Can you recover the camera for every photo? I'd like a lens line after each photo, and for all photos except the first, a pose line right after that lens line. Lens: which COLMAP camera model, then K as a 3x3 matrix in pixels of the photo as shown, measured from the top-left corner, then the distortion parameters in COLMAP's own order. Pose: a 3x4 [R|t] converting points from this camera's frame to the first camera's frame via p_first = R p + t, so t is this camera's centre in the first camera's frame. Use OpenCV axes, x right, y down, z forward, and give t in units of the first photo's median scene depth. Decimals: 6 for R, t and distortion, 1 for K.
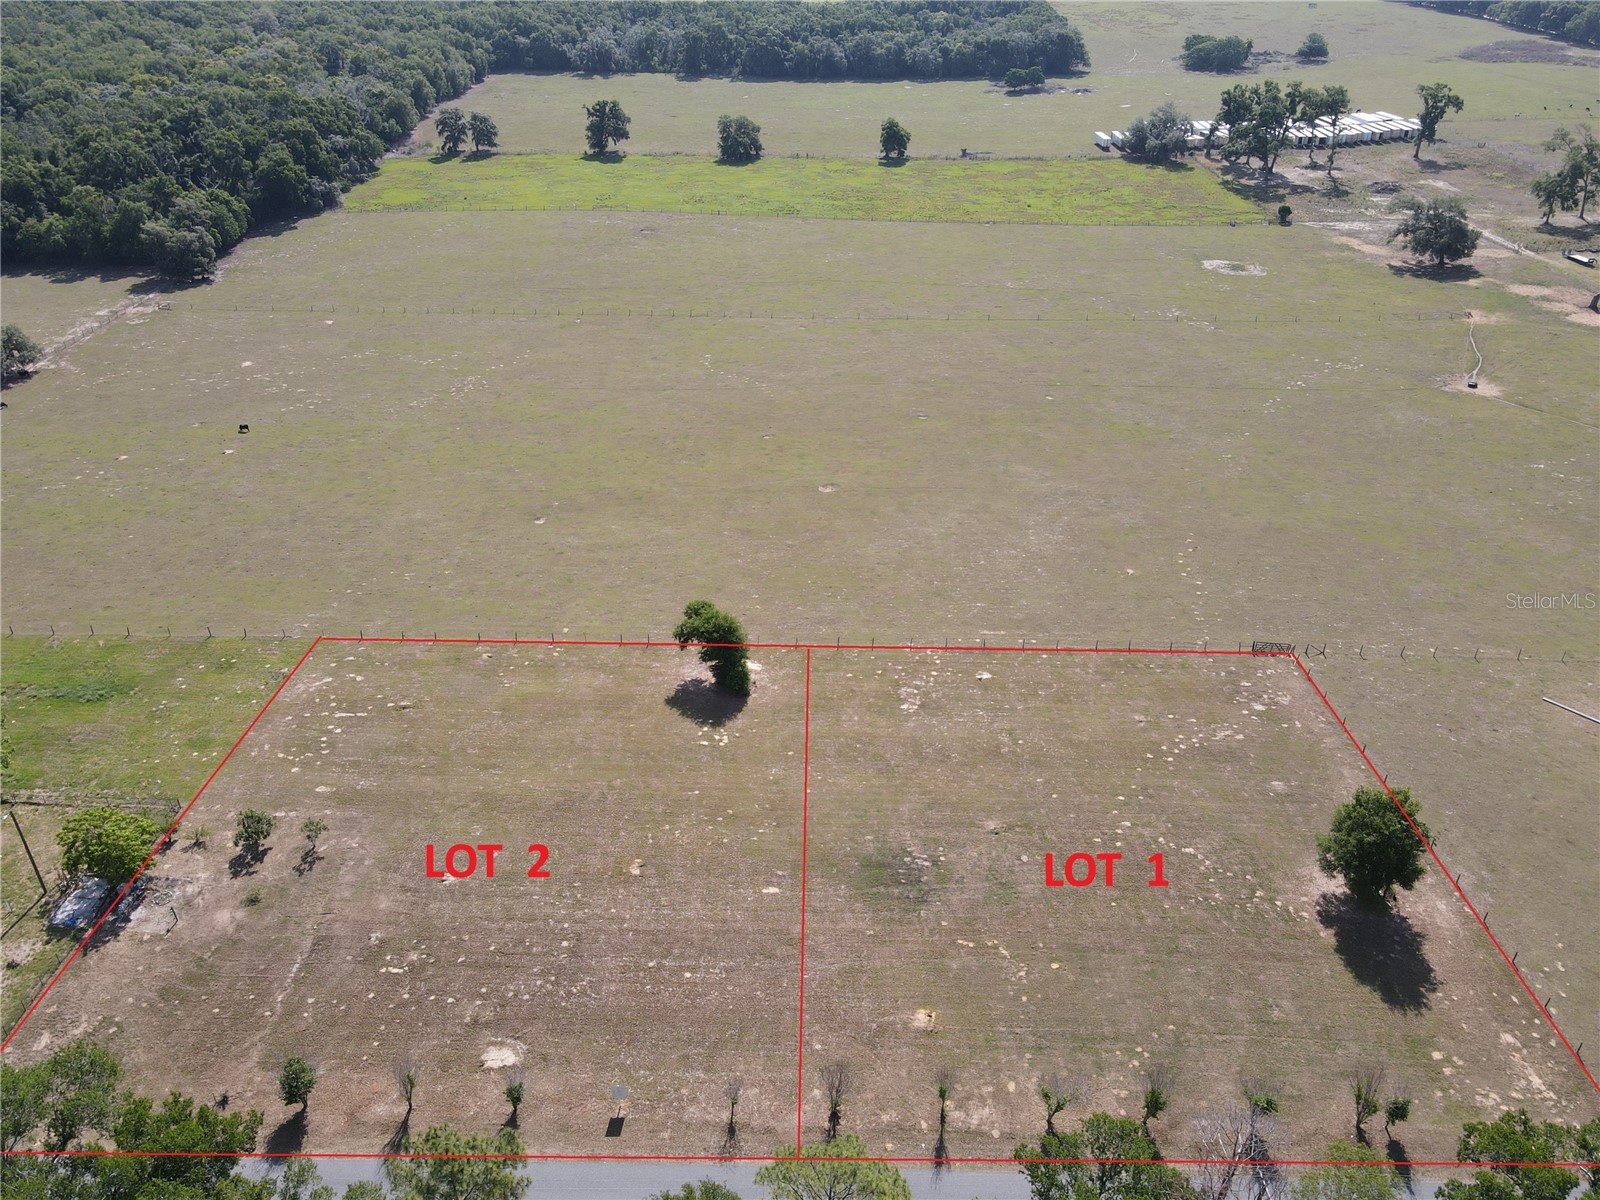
lens RADIAL K [[1169.0, 0, 797.3], [0, 1169.0, 591.7], [0, 0, 1]] dist [-0.004190, 0.027493]
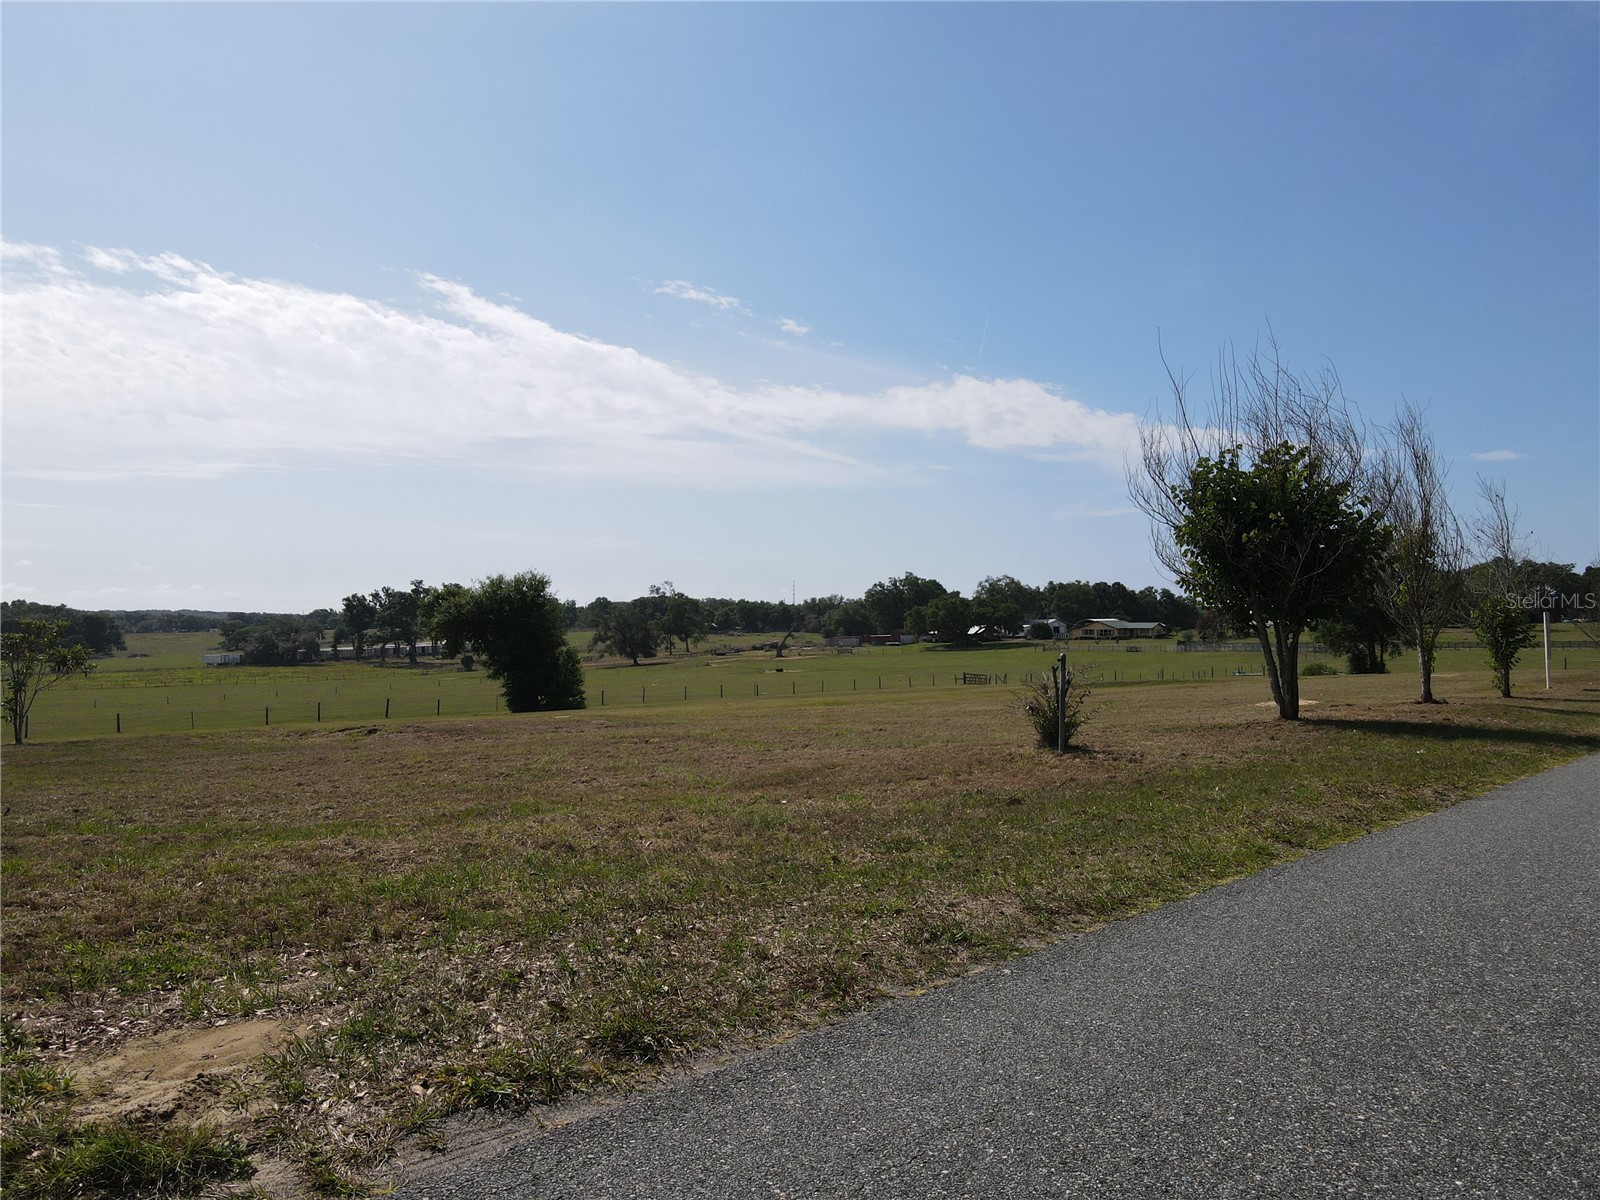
lens RADIAL K [[1169.0, 0, 786.4], [0, 1169.0, 606.9], [0, 0, 1]] dist [-0.004190, 0.027493]
pose [[0.669791, -0.000055, 0.742550, -0.332859], [0.401253, 0.841453, -0.361874, 0.249401], [-0.624801, 0.540330, 0.563620, 0.497609]]
